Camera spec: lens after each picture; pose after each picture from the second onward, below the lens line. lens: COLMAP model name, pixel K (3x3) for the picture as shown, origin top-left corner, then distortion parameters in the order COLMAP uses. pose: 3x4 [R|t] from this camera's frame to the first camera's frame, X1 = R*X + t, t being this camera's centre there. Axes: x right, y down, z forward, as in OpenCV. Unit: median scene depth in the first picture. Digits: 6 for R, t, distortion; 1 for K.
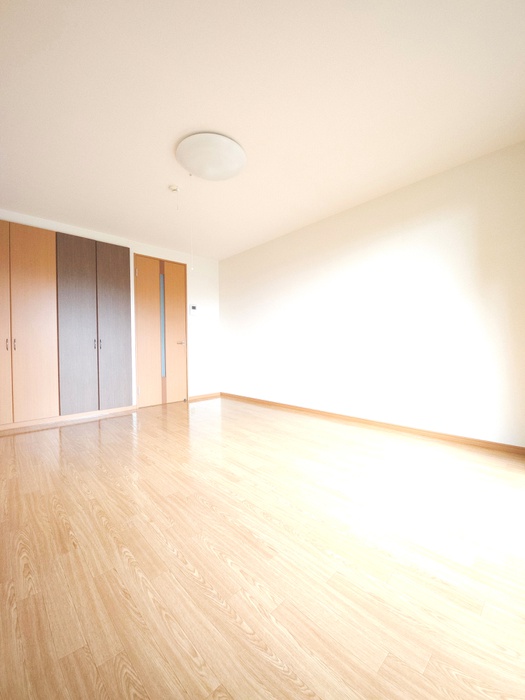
lens RADIAL K [[279.9, 0, 264.7], [0, 279.9, 344.8], [0, 0, 1]] dist [-0.015020, -0.001719]
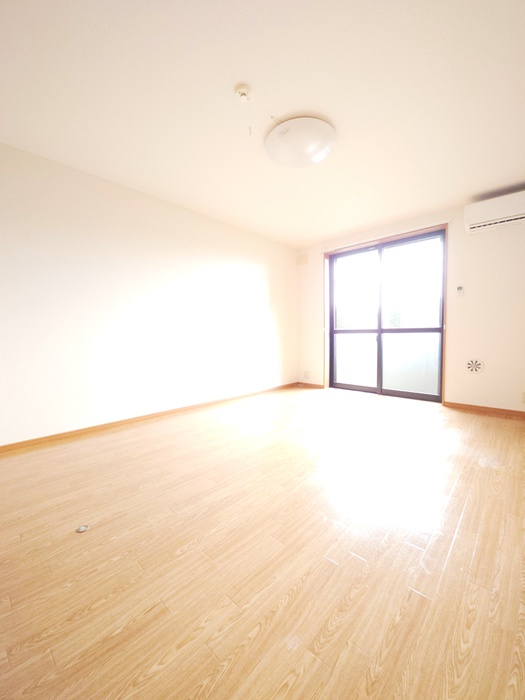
lens RADIAL K [[279.9, 0, 264.7], [0, 279.9, 355.0], [0, 0, 1]] dist [-0.015020, -0.001719]
pose [[-0.049632, -0.062184, 0.996830, -0.940019], [0.015150, 0.997898, 0.063005, 0.000152], [-0.998653, 0.018229, -0.048585, 0.963679]]
